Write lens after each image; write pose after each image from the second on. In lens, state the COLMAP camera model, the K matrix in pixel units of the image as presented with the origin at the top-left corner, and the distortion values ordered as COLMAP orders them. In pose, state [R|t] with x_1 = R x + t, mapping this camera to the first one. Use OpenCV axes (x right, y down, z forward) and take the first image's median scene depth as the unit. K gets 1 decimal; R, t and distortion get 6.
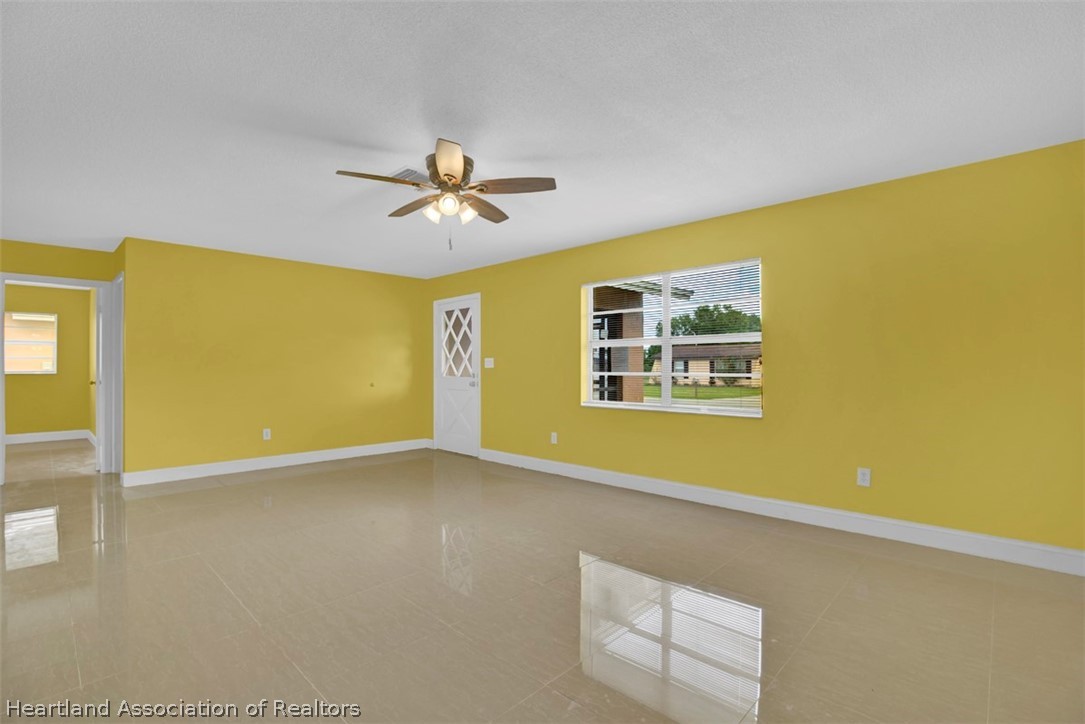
lens RADIAL K [[496.0, 0, 551.5], [0, 496.0, 365.6], [0, 0, 1]] dist [-0.052424, 0.016423]
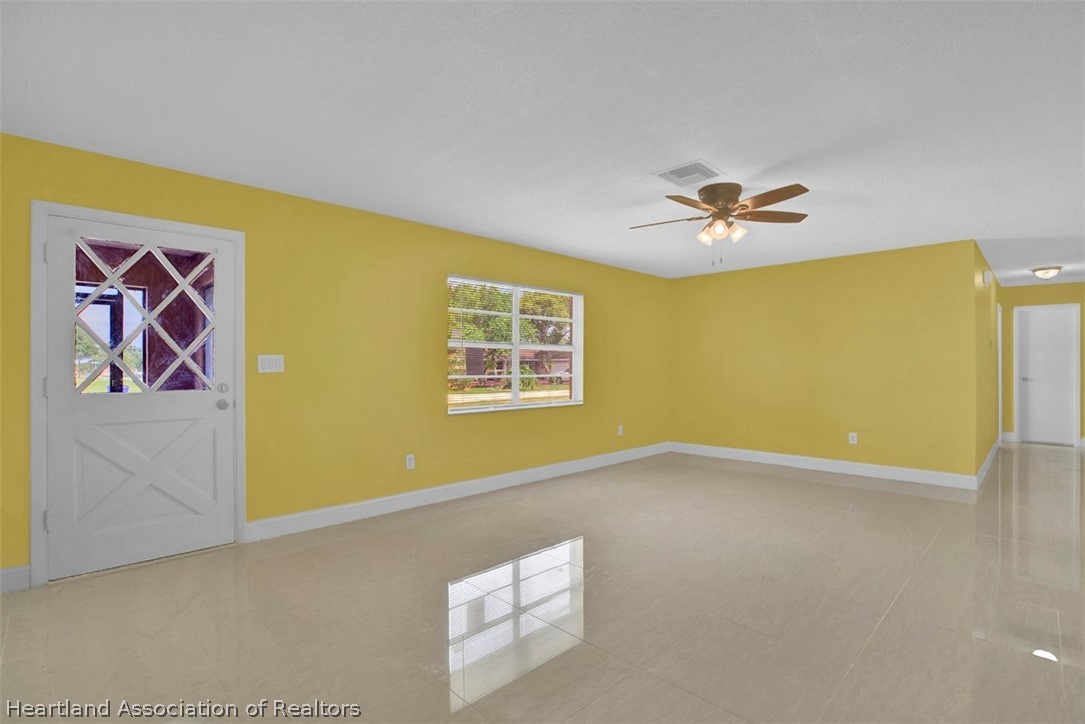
lens RADIAL K [[512.7, 0, 543.8], [0, 512.7, 367.2], [0, 0, 1]] dist [-0.012588, 0.000033]
pose [[0.024599, 0.000548, 0.999697, -0.856337], [0.002749, 0.999996, -0.000615, -0.000138], [-0.999694, 0.002764, 0.024597, 0.822619]]
